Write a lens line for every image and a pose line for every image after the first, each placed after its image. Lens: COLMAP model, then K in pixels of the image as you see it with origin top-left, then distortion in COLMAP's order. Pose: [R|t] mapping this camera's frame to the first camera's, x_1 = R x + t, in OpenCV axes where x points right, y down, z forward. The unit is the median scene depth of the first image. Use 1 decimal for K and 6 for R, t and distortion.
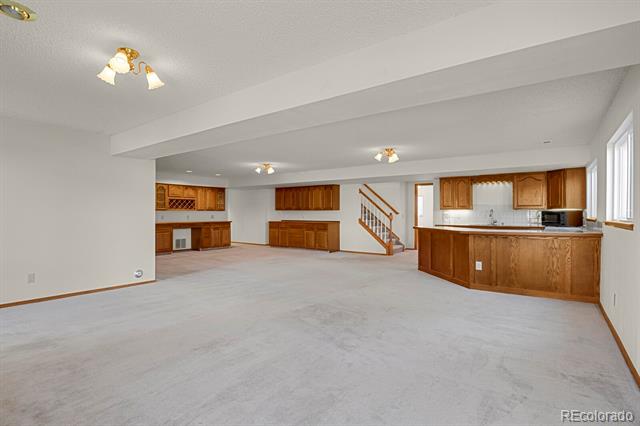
lens RADIAL K [[319.9, 0, 320.0], [0, 319.9, 213.0], [0, 0, 1]] dist [0.000410, -0.000104]
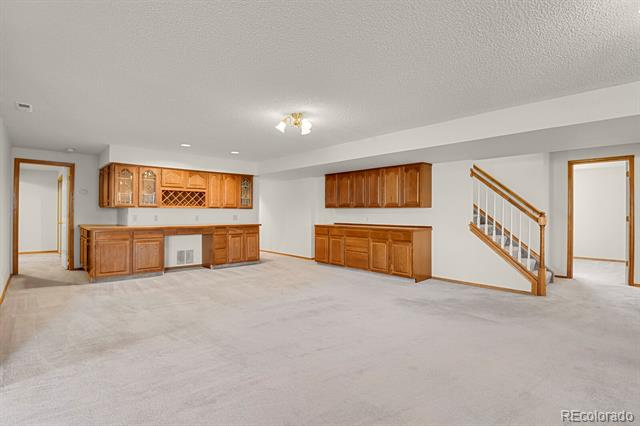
lens RADIAL K [[319.9, 0, 320.0], [0, 319.9, 213.0], [0, 0, 1]] dist [0.000410, -0.000104]
pose [[0.981919, 0.003611, -0.189265, -0.026986], [-0.003661, 0.999993, 0.000082, 0.001747], [0.189264, 0.000612, 0.981926, 0.383090]]
